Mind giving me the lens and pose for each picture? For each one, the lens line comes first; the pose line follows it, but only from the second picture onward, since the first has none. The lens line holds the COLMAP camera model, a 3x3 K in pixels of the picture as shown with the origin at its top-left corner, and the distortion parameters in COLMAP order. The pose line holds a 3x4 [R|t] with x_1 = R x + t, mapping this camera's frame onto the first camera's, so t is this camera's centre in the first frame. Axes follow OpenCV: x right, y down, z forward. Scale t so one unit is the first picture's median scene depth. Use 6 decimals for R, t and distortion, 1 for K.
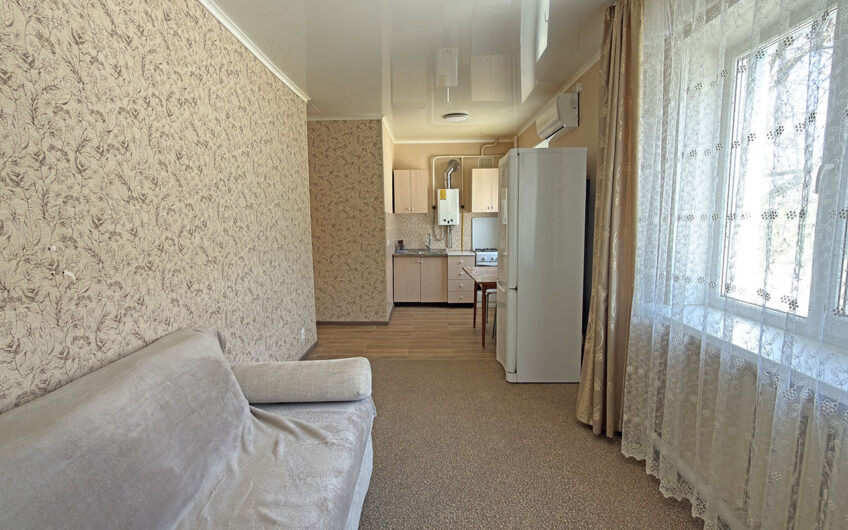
lens RADIAL K [[401.3, 0, 423.4], [0, 401.3, 268.4], [0, 0, 1]] dist [0.000497, -0.000340]
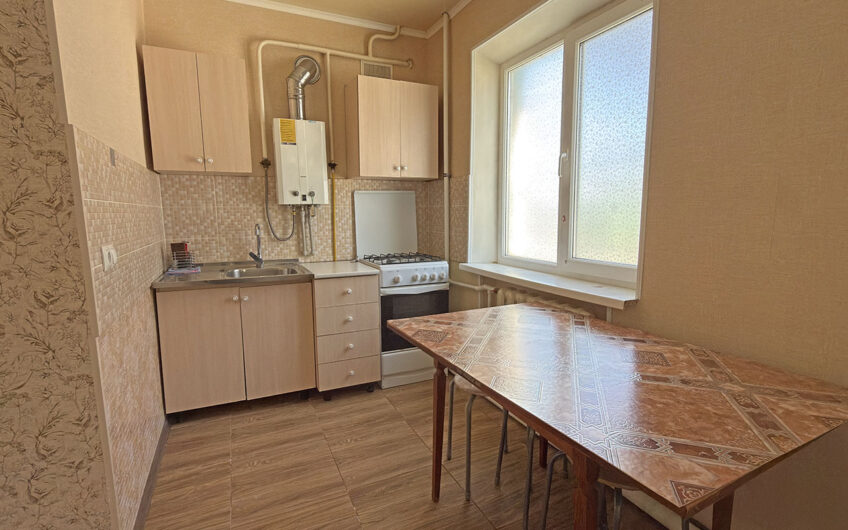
lens RADIAL K [[401.3, 0, 423.4], [0, 401.3, 268.4], [0, 0, 1]] dist [0.000497, -0.000340]
pose [[0.899545, -0.054526, 0.433411, -0.013934], [0.047085, 0.998501, 0.027893, -0.045071], [-0.434282, -0.004684, 0.900765, 0.552881]]
